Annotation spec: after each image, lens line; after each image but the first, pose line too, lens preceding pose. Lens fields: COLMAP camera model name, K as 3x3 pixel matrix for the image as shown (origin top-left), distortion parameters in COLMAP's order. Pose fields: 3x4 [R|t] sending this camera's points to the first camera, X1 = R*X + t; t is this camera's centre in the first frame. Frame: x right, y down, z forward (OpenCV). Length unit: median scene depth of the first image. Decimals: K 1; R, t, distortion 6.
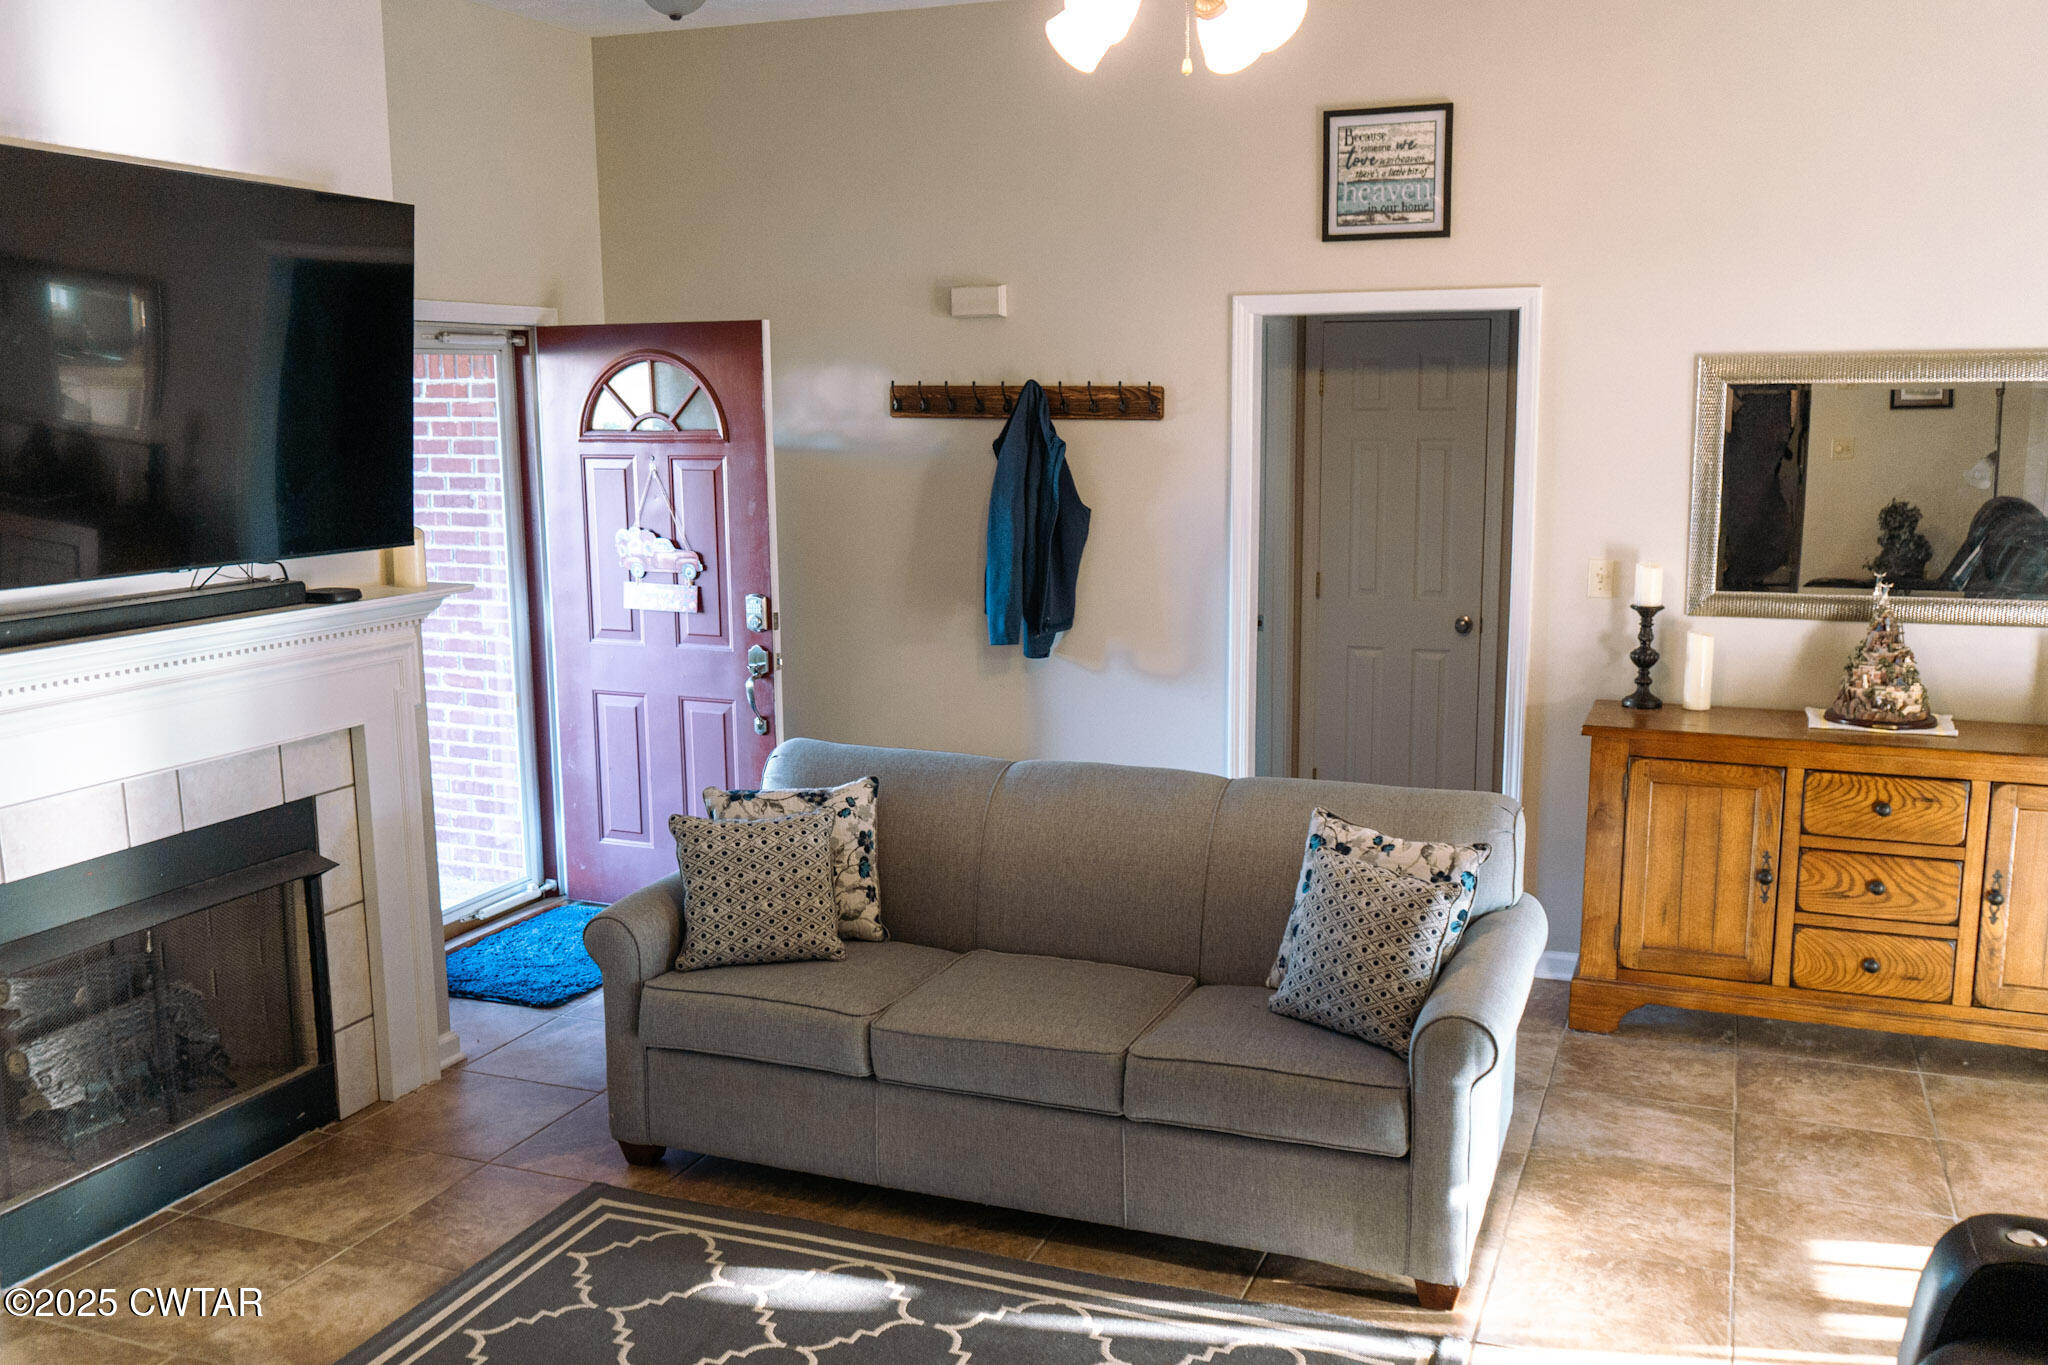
lens RADIAL K [[1678.9, 0, 1030.5], [0, 1678.9, 696.1], [0, 0, 1]] dist [-0.032488, 0.022224]
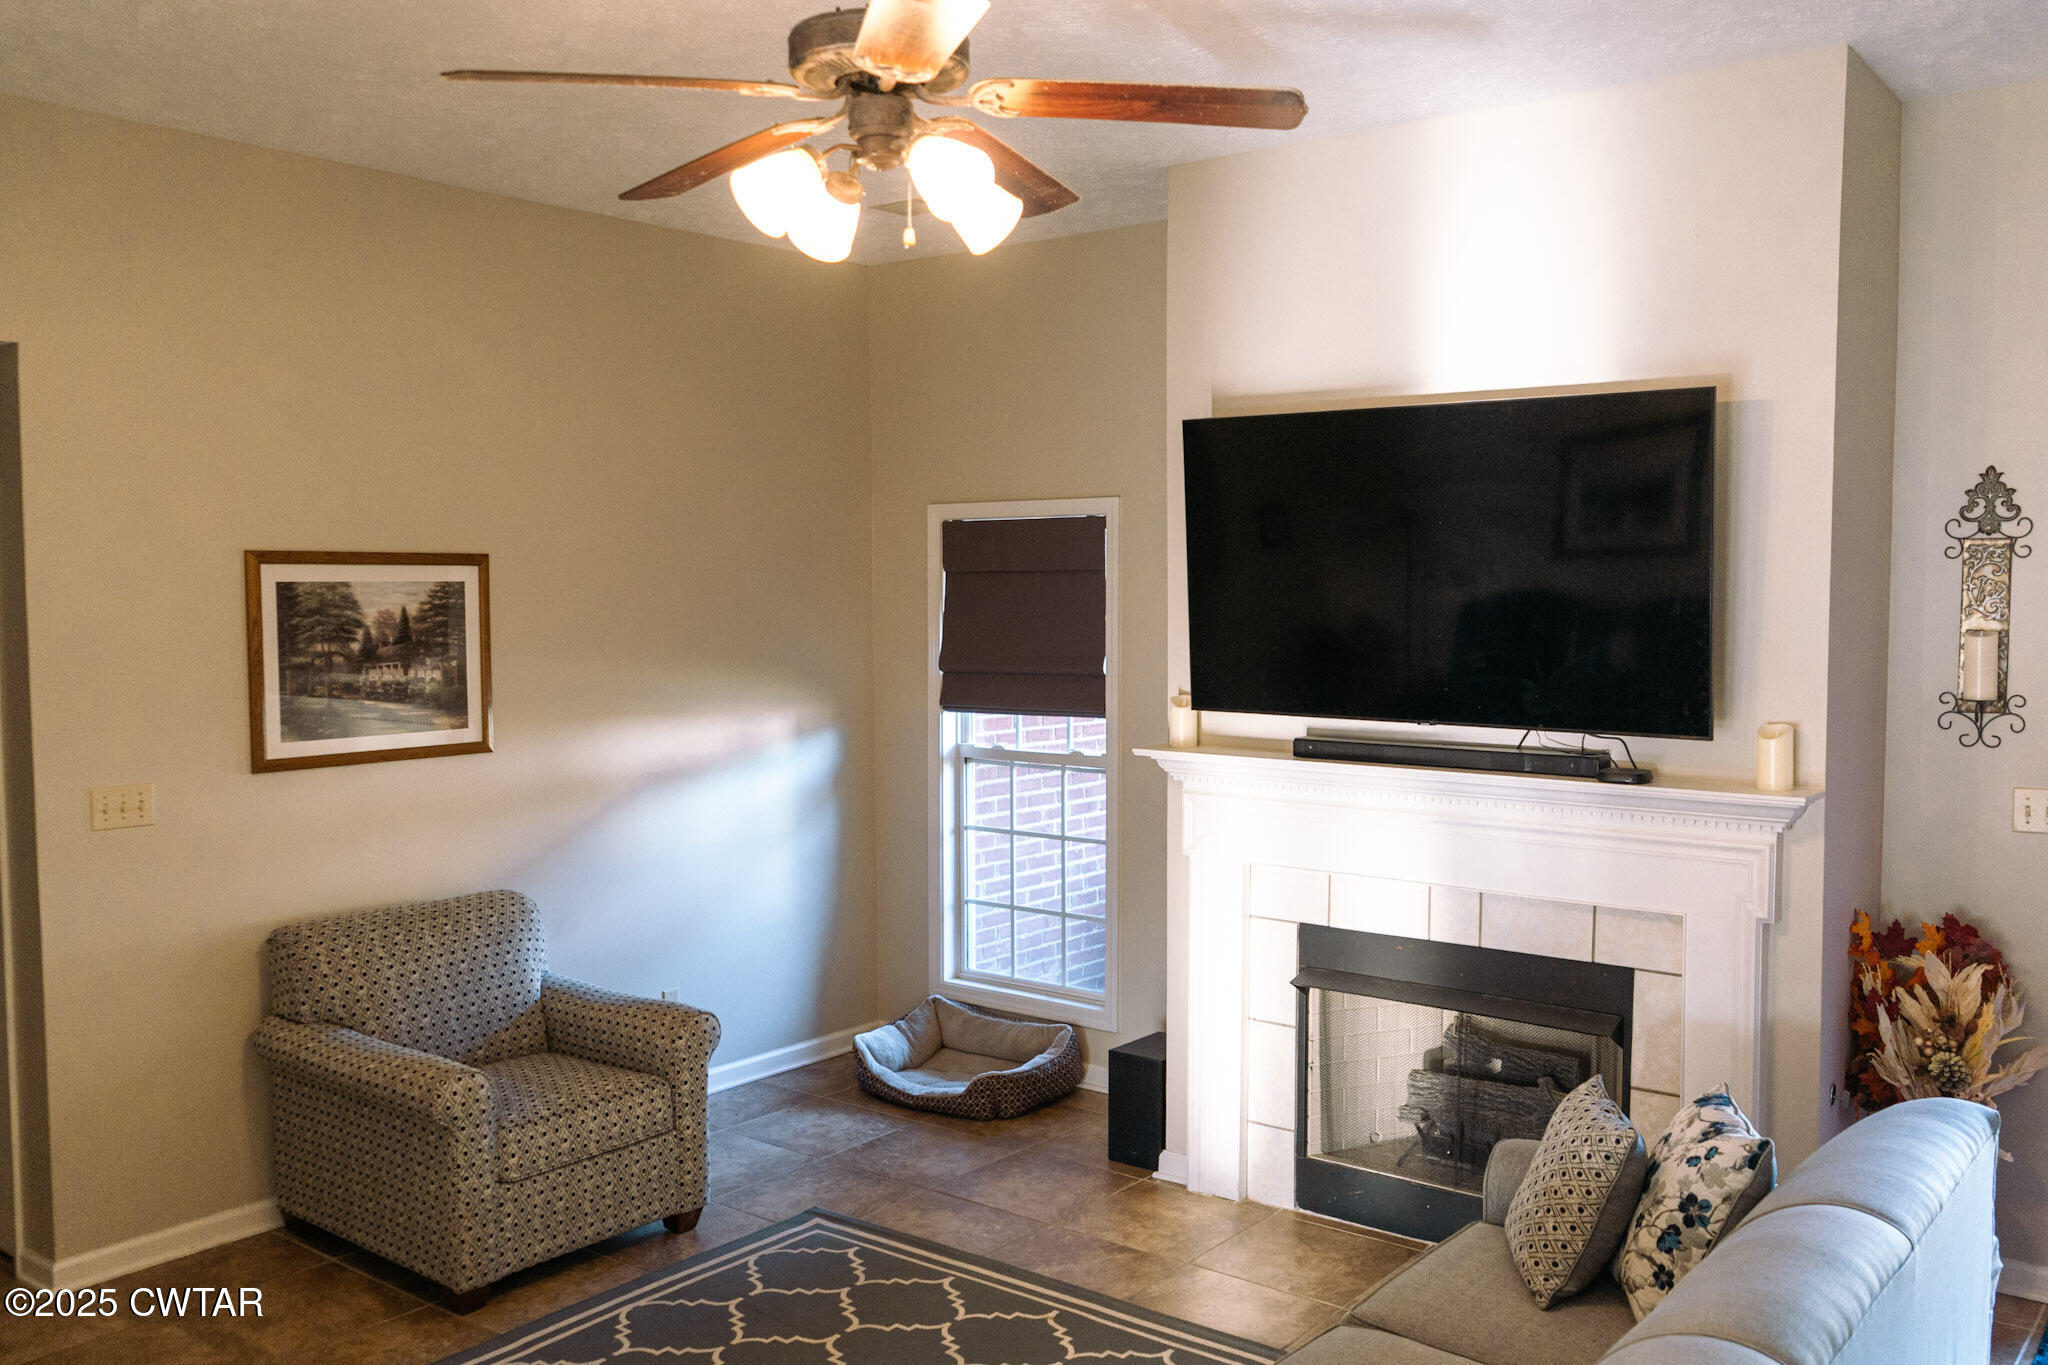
lens RADIAL K [[1678.9, 0, 1031.2], [0, 1678.9, 687.8], [0, 0, 1]] dist [-0.032488, 0.022224]
pose [[-0.282786, 0.062005, -0.957177, 1.064860], [-0.165099, 0.979868, 0.112251, -0.269148], [0.944867, 0.189772, -0.266856, 1.479346]]
